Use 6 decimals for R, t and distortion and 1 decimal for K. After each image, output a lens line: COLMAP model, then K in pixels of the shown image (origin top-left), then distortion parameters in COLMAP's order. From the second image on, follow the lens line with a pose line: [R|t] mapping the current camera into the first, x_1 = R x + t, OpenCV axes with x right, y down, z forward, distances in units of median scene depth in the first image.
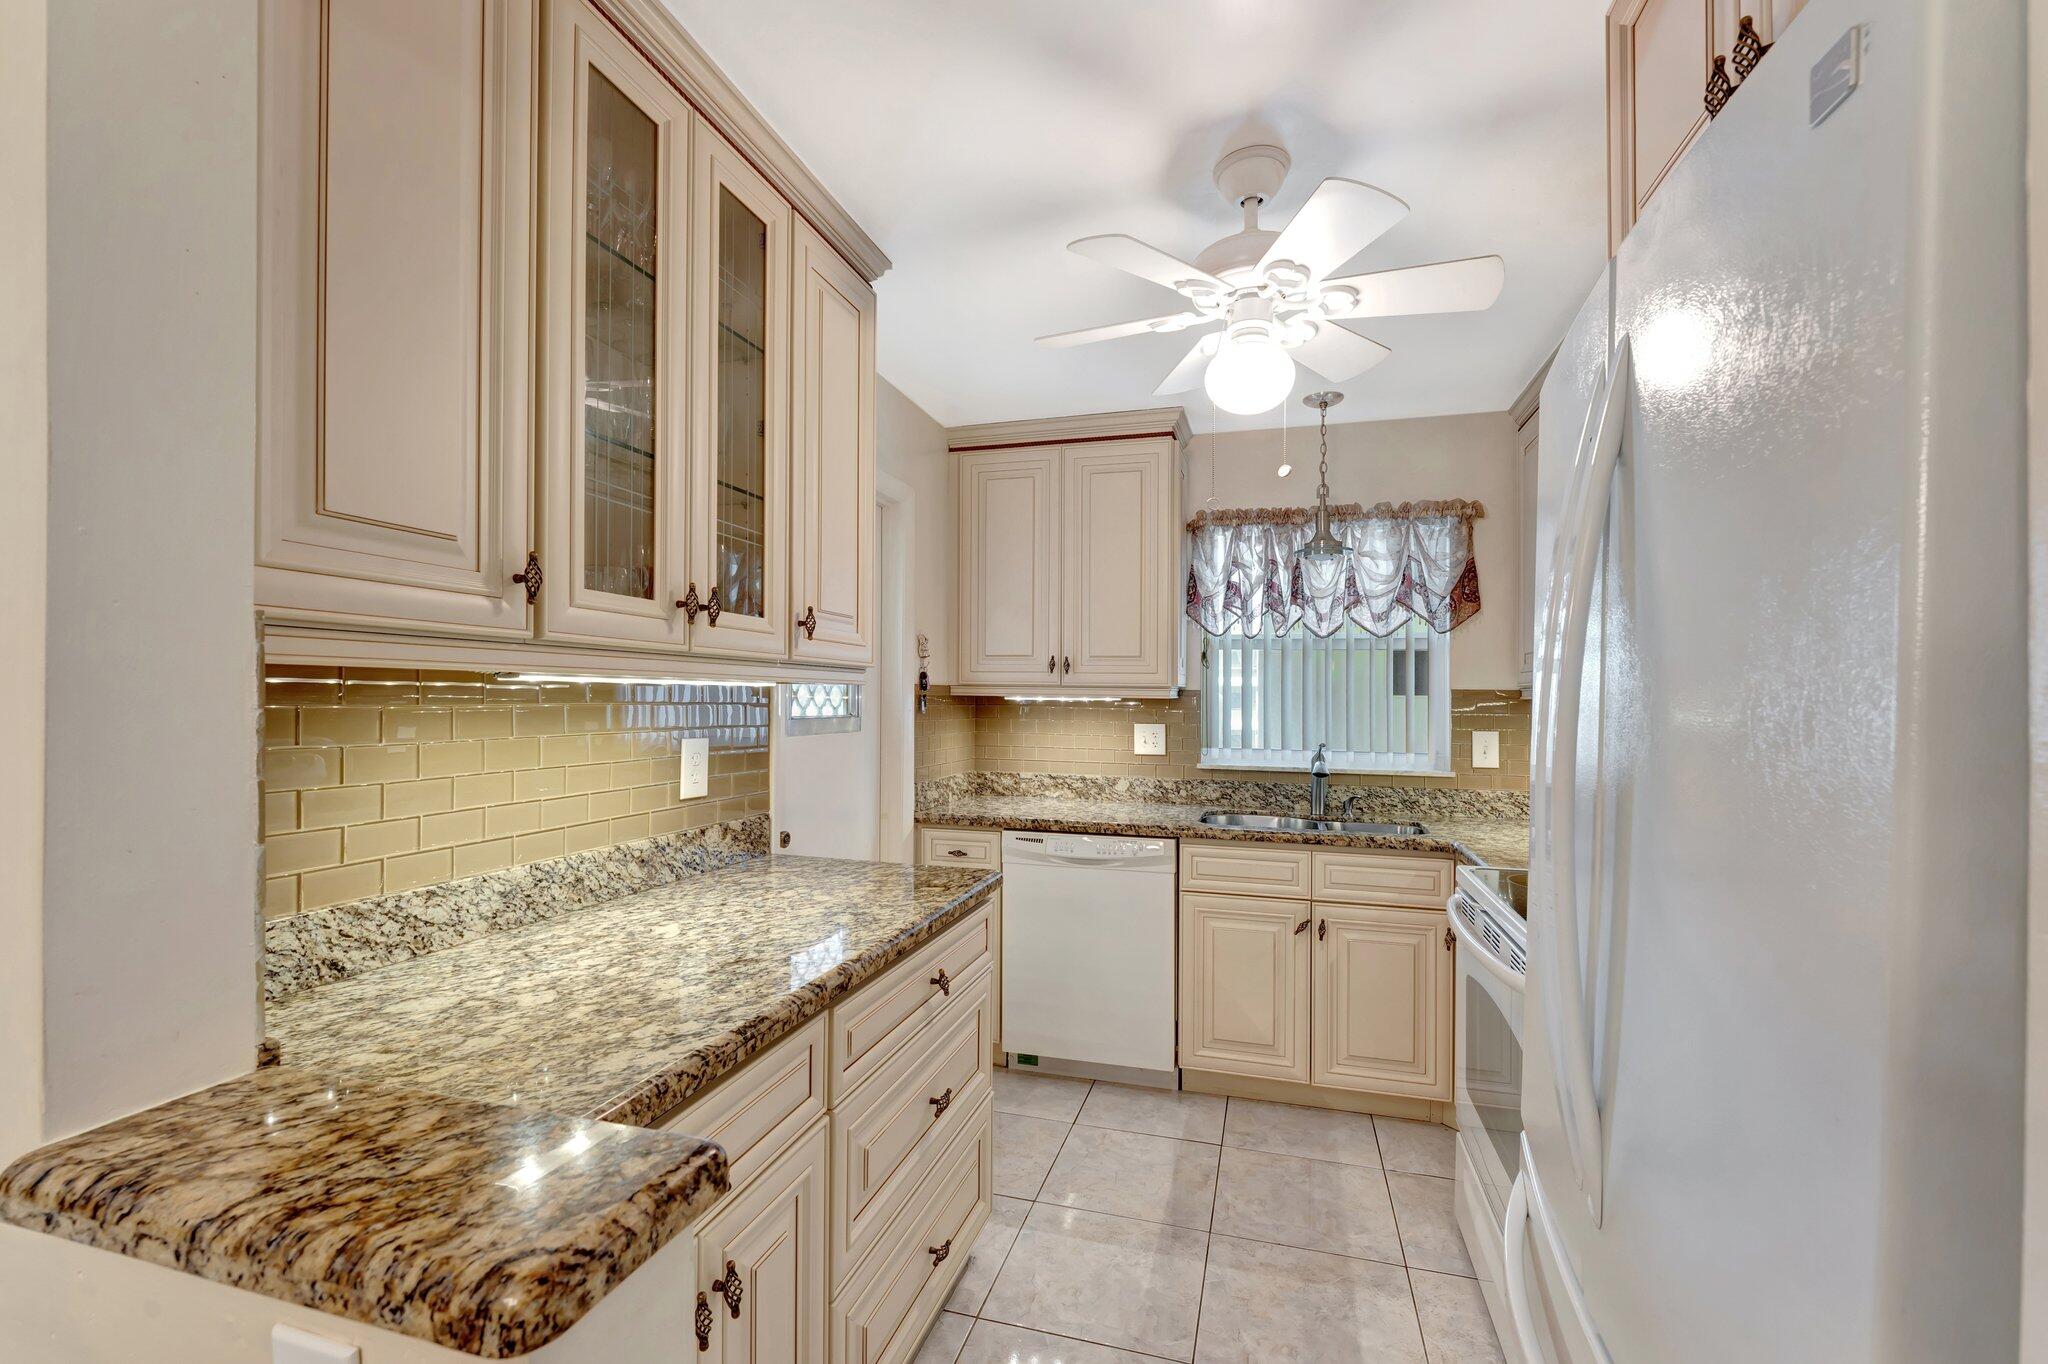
lens RADIAL K [[877.7, 0, 1043.4], [0, 877.7, 675.8], [0, 0, 1]] dist [0.005764, 0.002101]
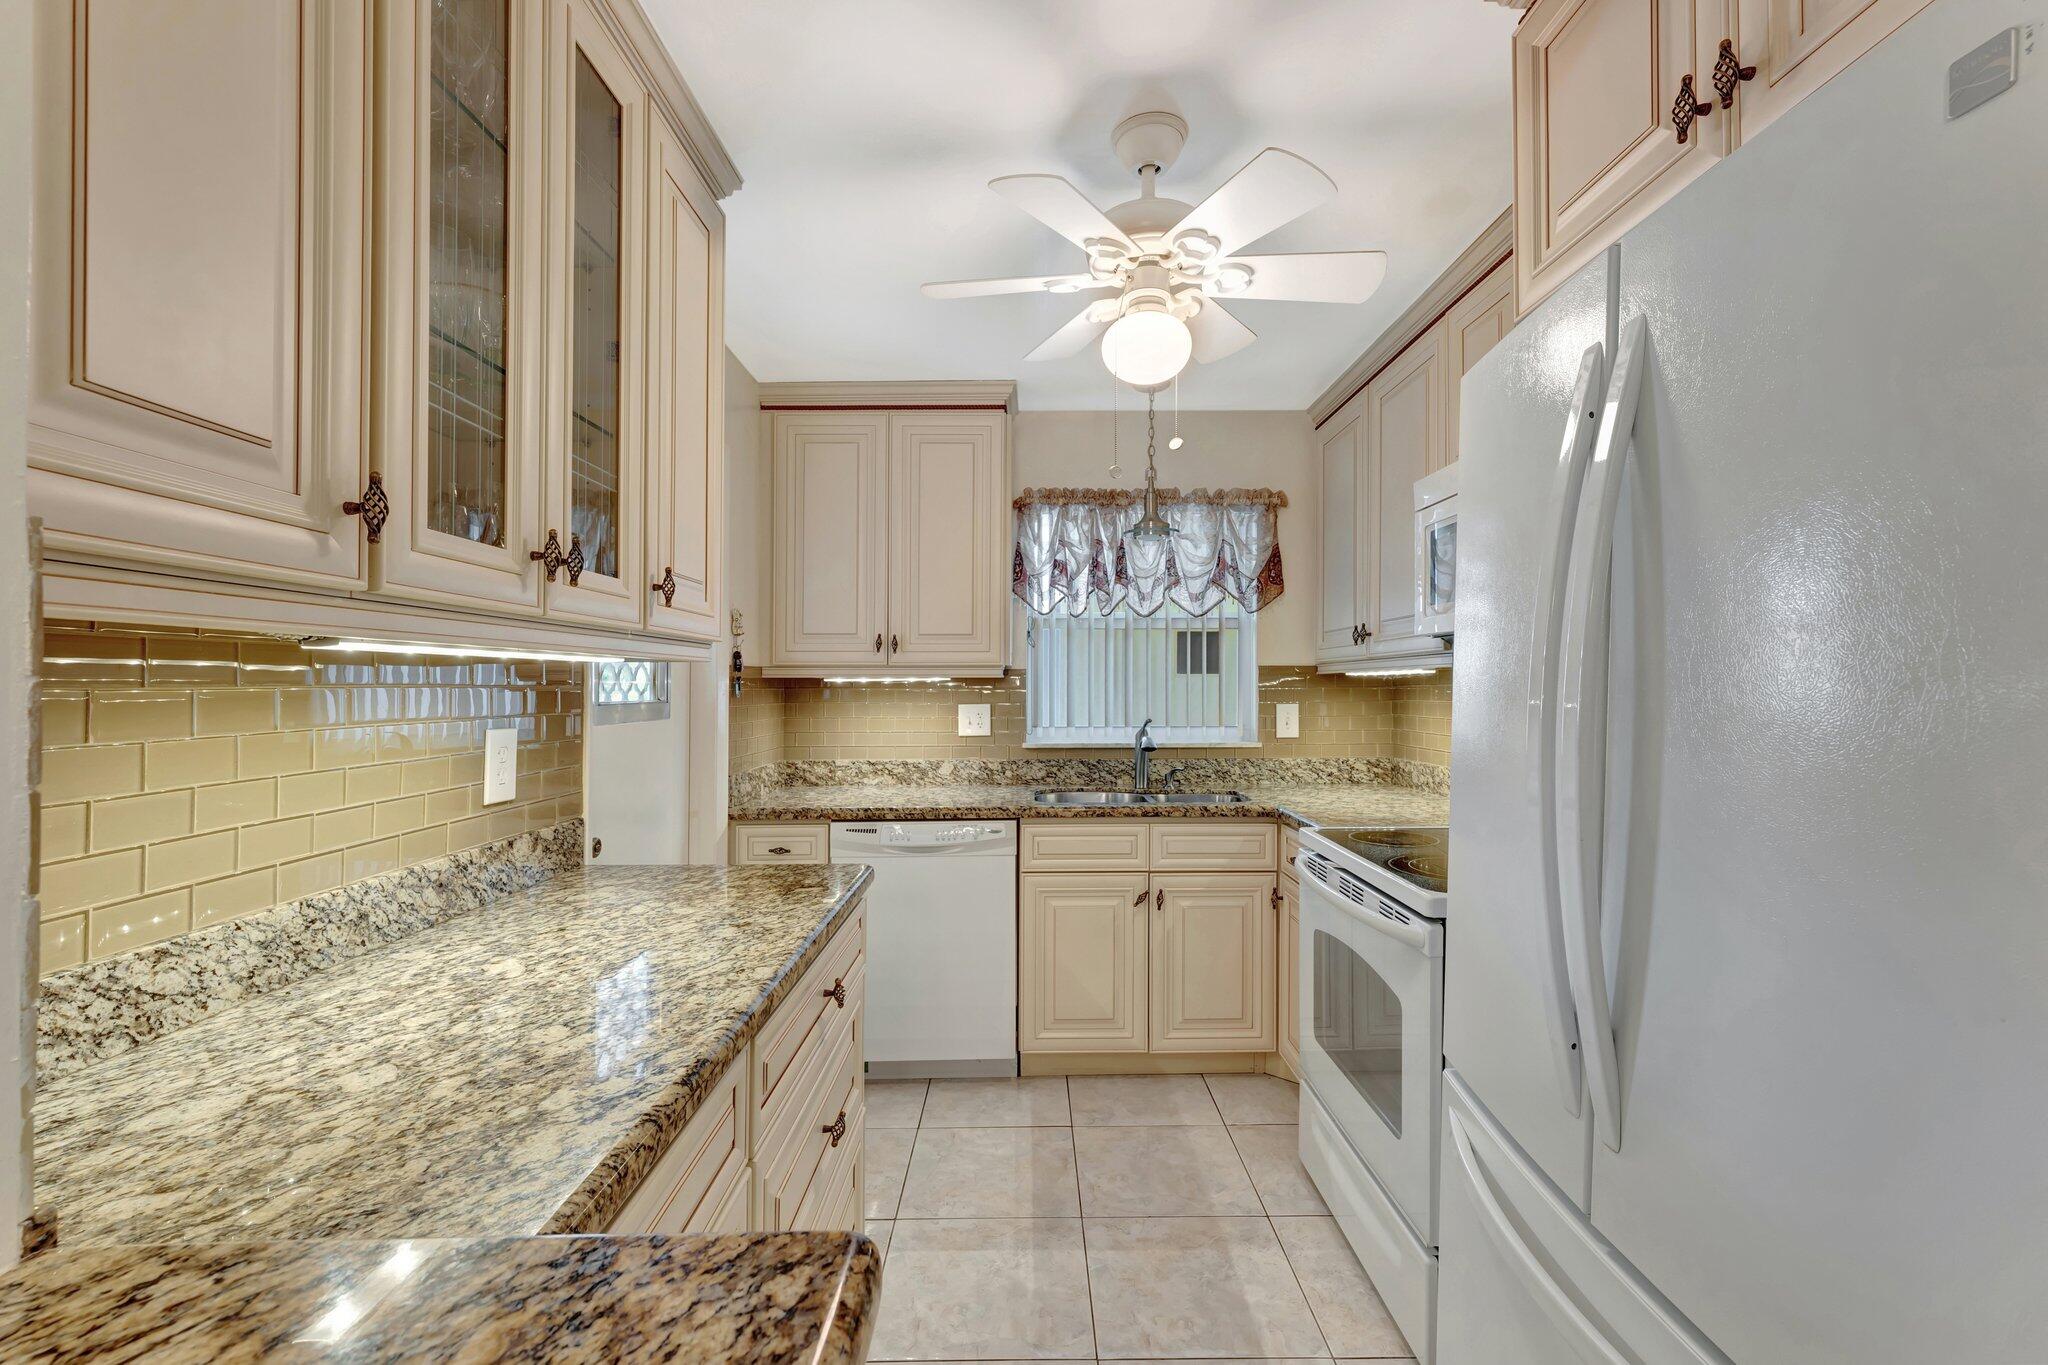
lens RADIAL K [[877.7, 0, 1044.9], [0, 877.7, 656.1], [0, 0, 1]] dist [0.005764, 0.002101]
pose [[0.958994, -0.006757, 0.283345, -0.126031], [0.008611, 0.999949, -0.005299, 0.010908], [-0.283295, 0.007522, 0.959003, 0.066559]]
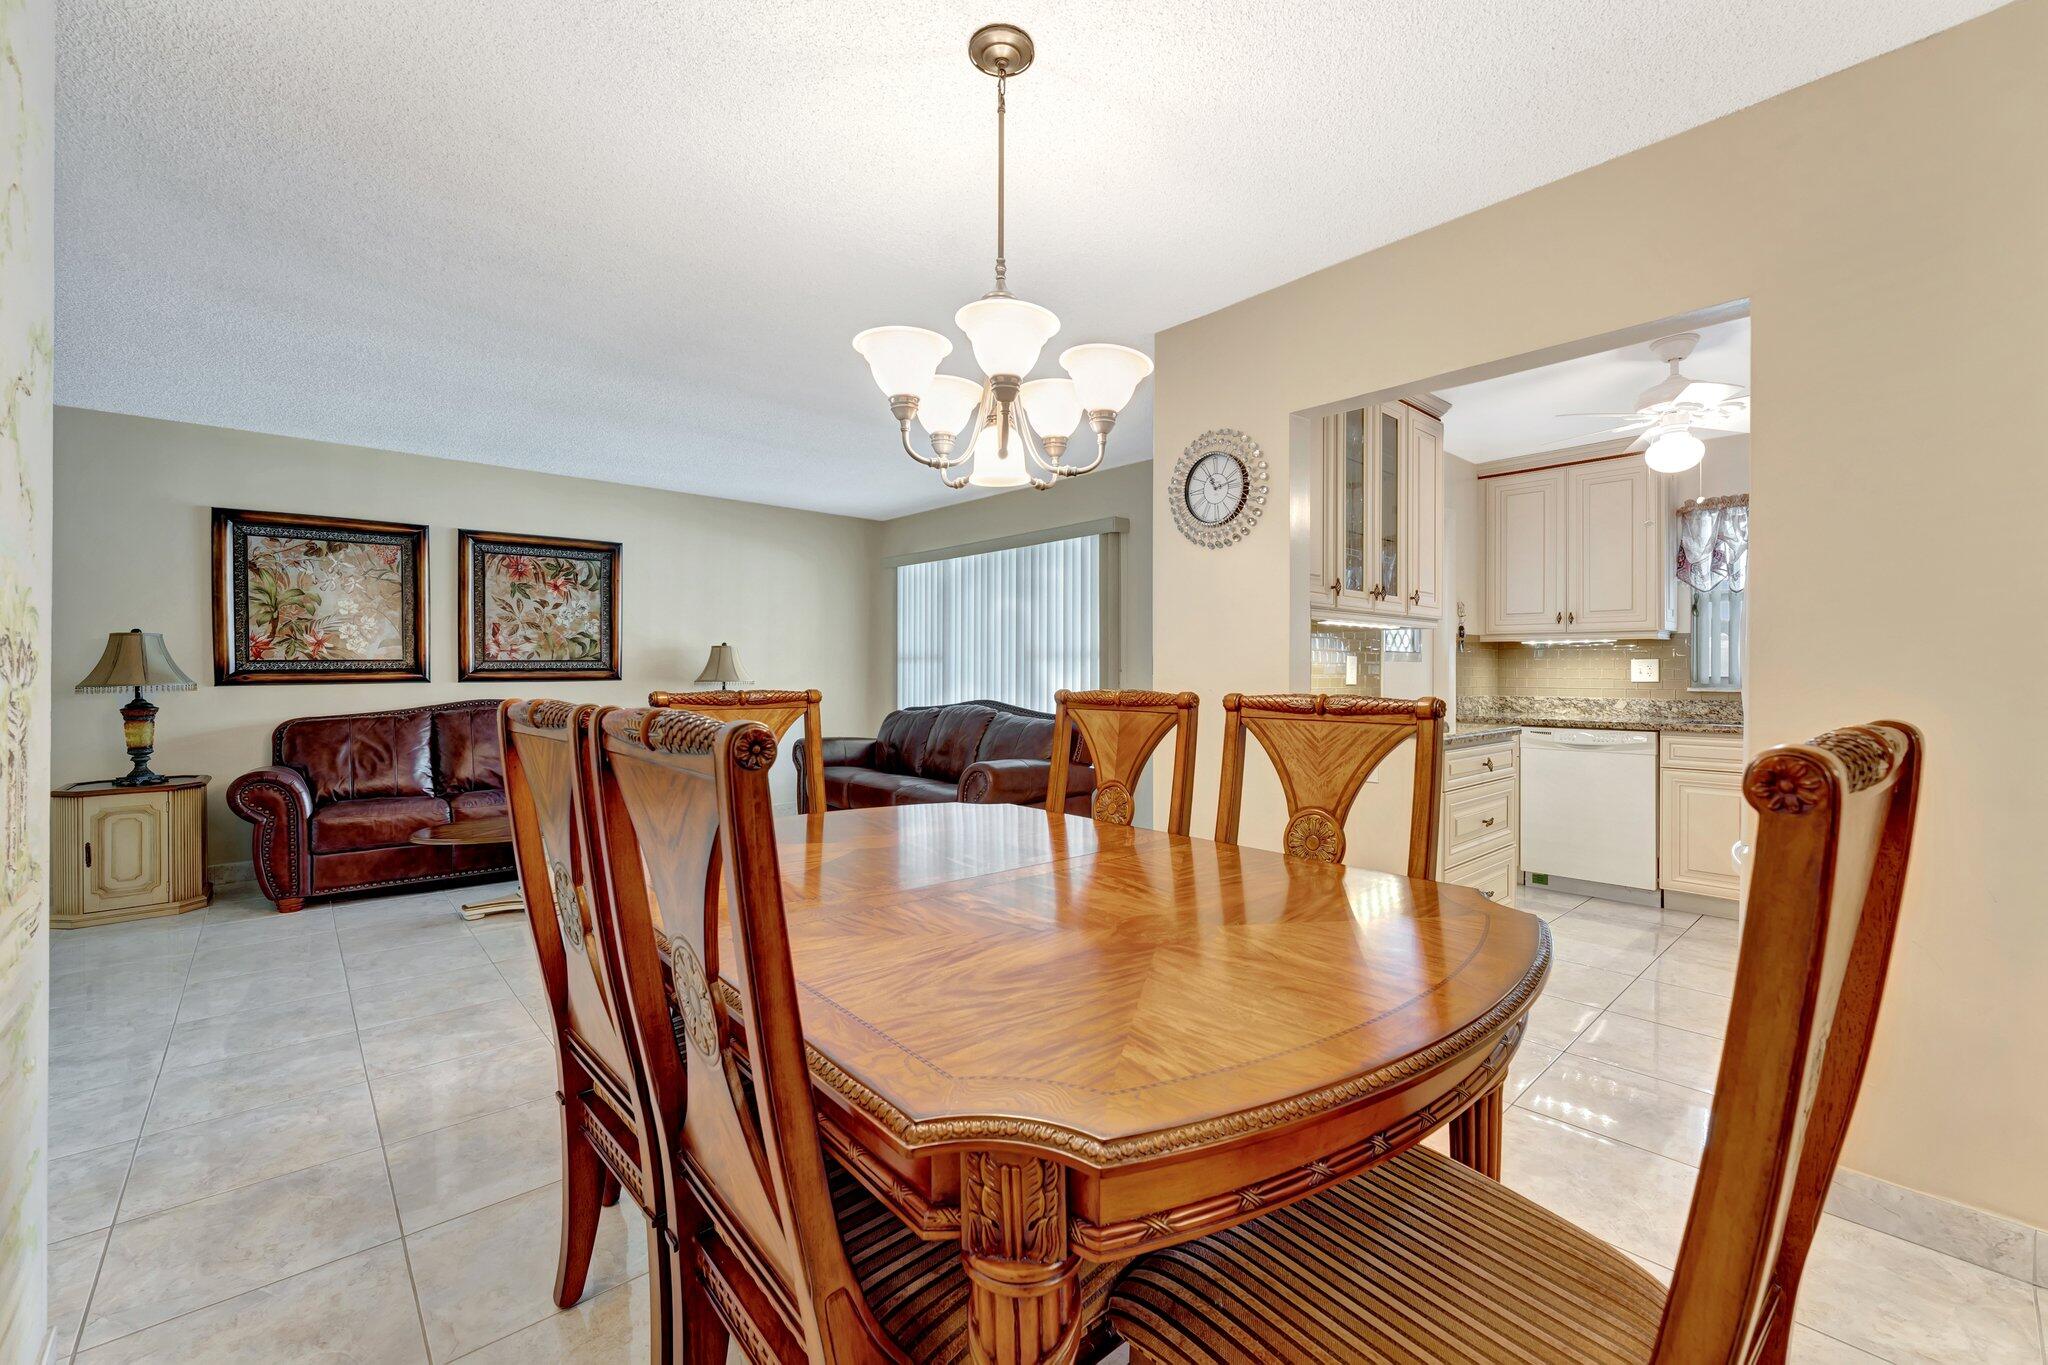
lens RADIAL K [[840.7, 0, 1032.3], [0, 840.7, 684.5], [0, 0, 1]] dist [0.005571, 0.001875]
pose [[0.843883, -0.001366, -0.536526, 0.033850], [0.020767, 0.999331, 0.030119, 0.055019], [0.536125, -0.036559, 0.843346, -0.980025]]
